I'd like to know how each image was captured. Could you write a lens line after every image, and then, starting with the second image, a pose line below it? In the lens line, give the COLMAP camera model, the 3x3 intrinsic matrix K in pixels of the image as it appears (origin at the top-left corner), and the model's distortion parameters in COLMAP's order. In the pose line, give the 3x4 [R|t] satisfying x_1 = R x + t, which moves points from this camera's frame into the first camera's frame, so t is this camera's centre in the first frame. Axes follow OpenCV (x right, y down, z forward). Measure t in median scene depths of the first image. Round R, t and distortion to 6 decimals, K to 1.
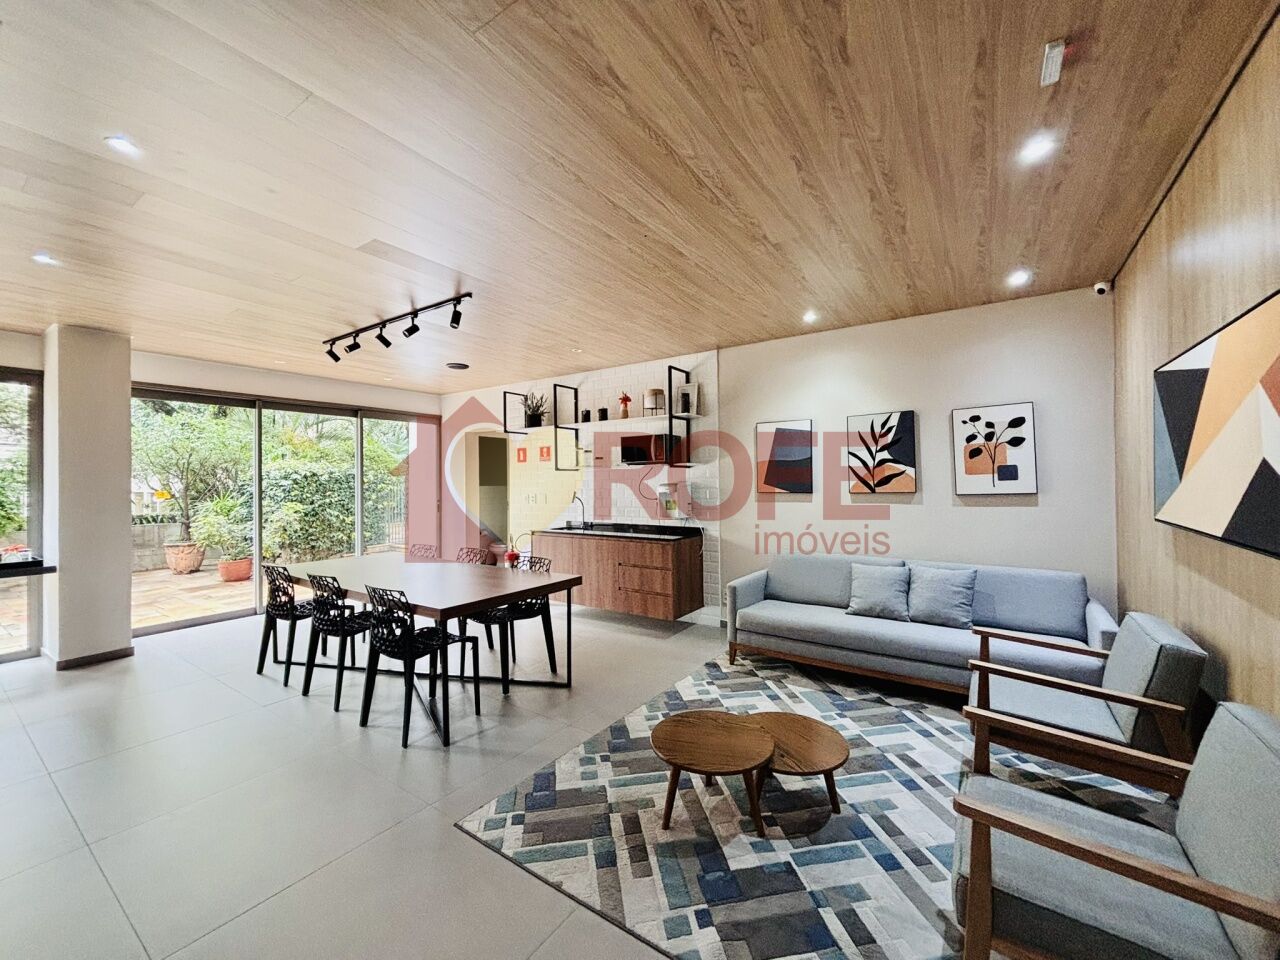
lens RADIAL K [[516.0, 0, 641.9], [0, 516.0, 480.1], [0, 0, 1]] dist [0.024614, -0.000060]
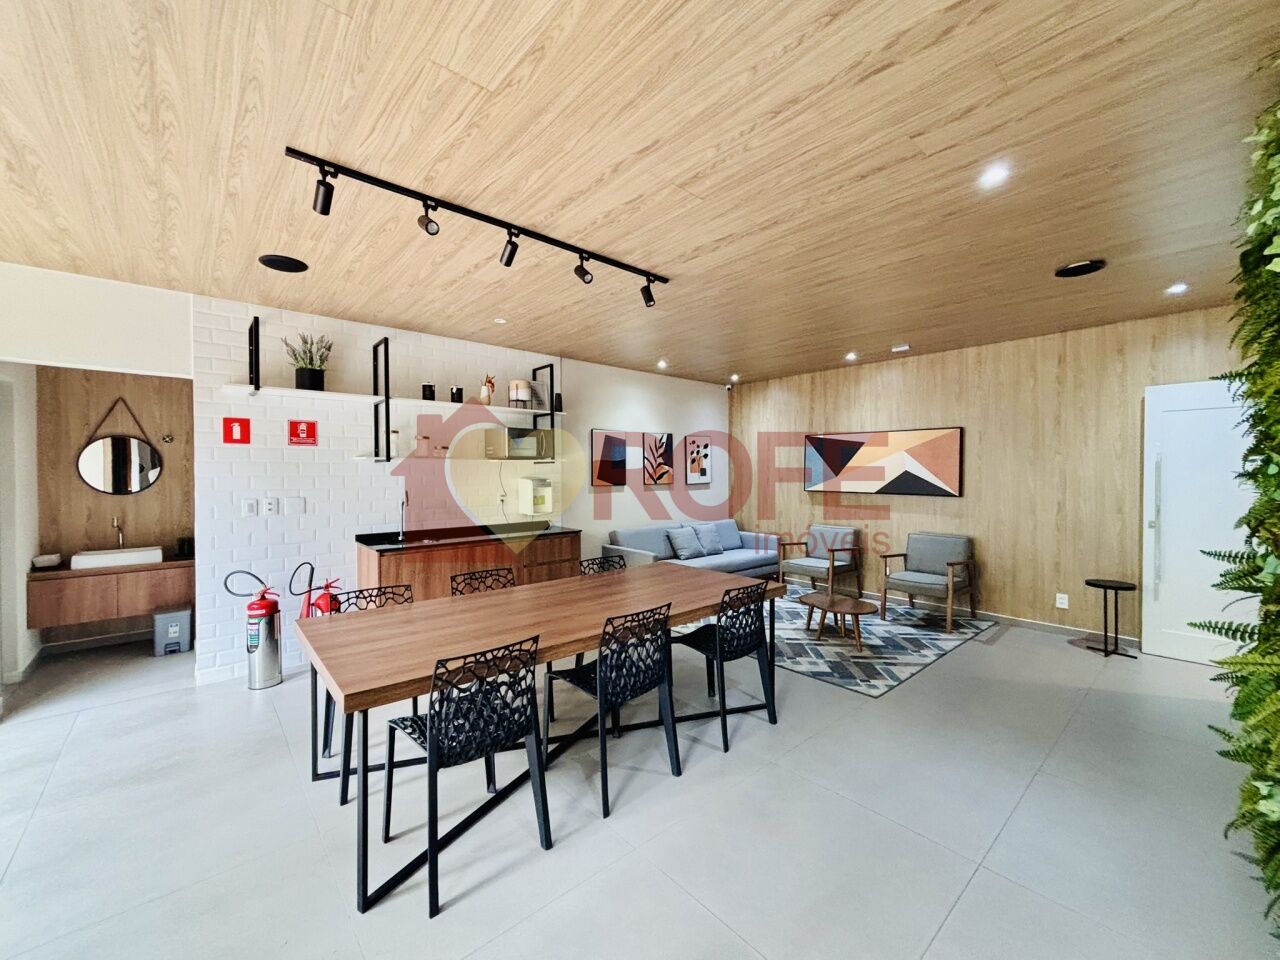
lens RADIAL K [[516.0, 0, 642.1], [0, 516.0, 476.0], [0, 0, 1]] dist [0.024614, -0.000060]
pose [[0.239699, 0.001171, 0.970846, -1.177517], [-0.000184, 0.999999, -0.001161, 0.002650], [-0.970847, 0.000100, 0.239699, 0.758579]]
